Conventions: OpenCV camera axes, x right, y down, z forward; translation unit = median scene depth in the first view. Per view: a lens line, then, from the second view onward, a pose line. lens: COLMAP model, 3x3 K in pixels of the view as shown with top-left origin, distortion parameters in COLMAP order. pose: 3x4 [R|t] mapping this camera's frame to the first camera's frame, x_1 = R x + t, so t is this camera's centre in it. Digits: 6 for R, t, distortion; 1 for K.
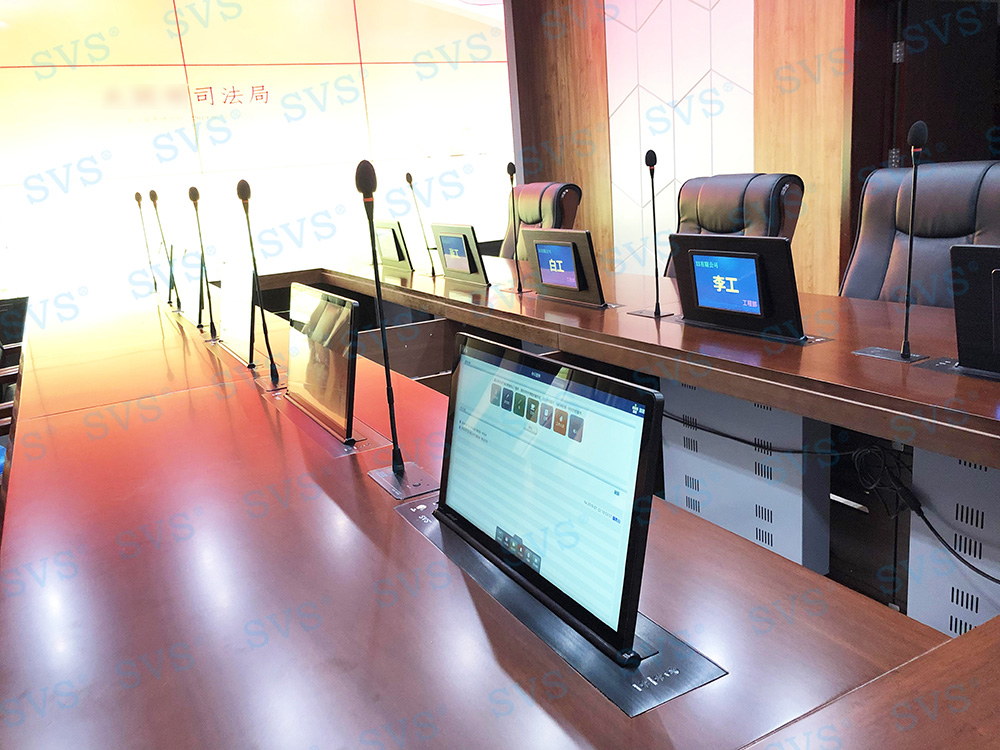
lens RADIAL K [[812.9, 0, 500.0], [0, 812.9, 375.0], [0, 0, 1]] dist [0.038897, -0.071461]
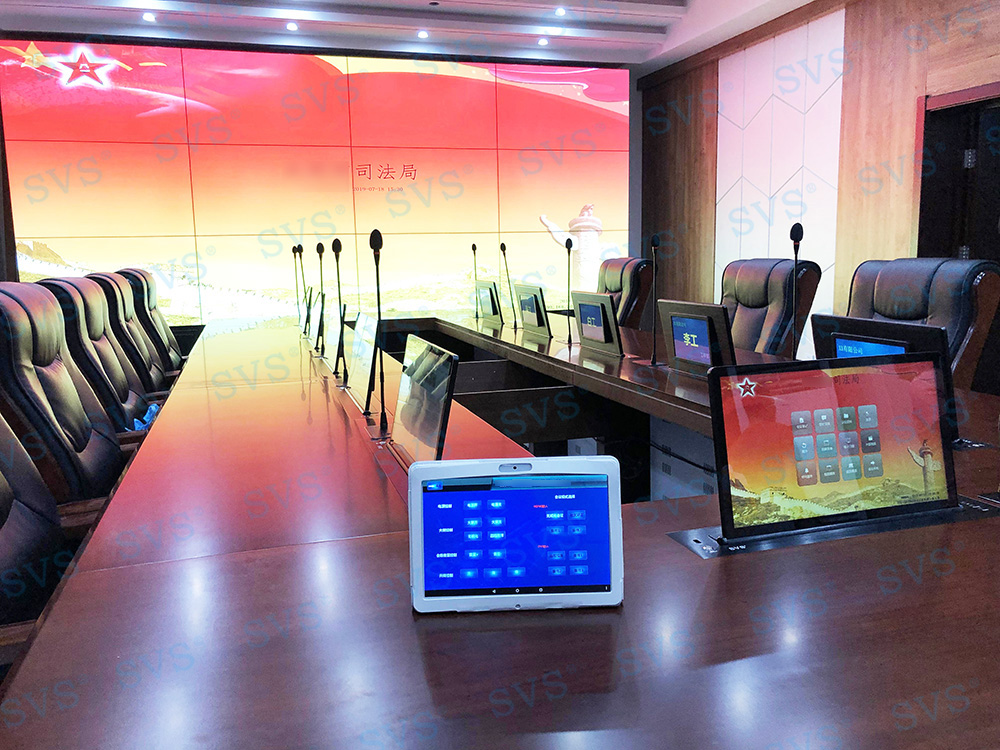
lens RADIAL K [[821.3, 0, 505.1], [0, 821.3, 352.0], [0, 0, 1]] dist [0.034301, -0.052844]
pose [[0.979623, 0.078566, -0.184841, 0.144364], [-0.098977, 0.989650, -0.103908, 0.043381], [0.174764, 0.120086, 0.977260, -0.192128]]
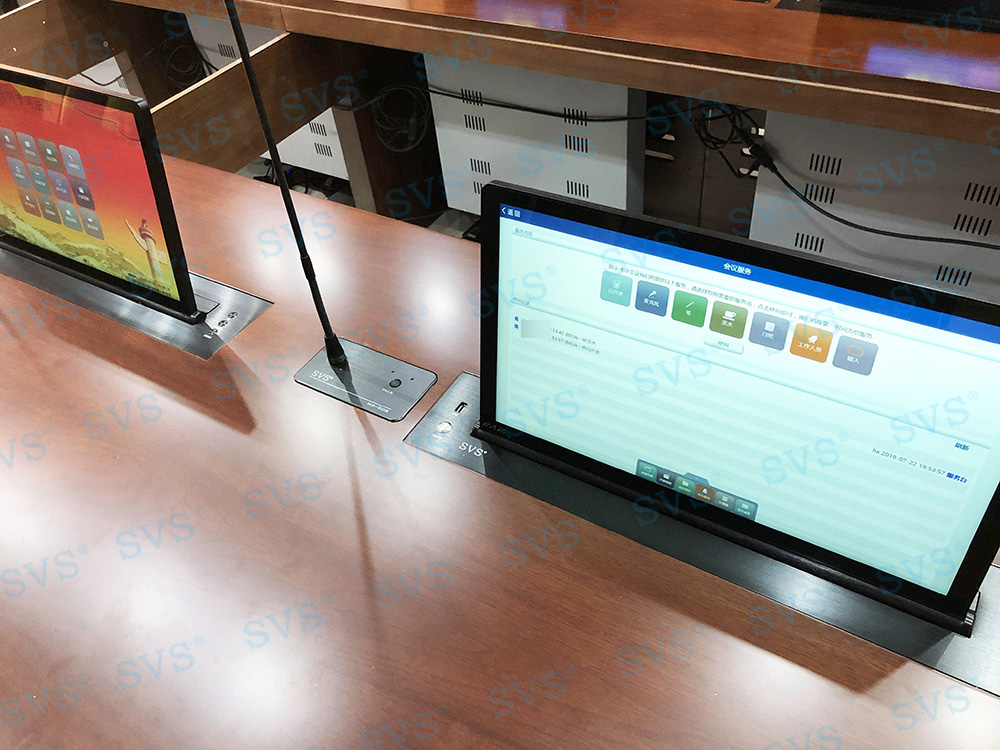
lens RADIAL K [[812.9, 0, 500.0], [0, 812.9, 375.0], [0, 0, 1]] dist [0.038897, -0.071461]
pose [[0.866263, -0.349548, 0.356939, -0.095365], [0.146418, 0.860725, 0.487559, -0.068468], [-0.477652, -0.370092, 0.796794, 0.146449]]
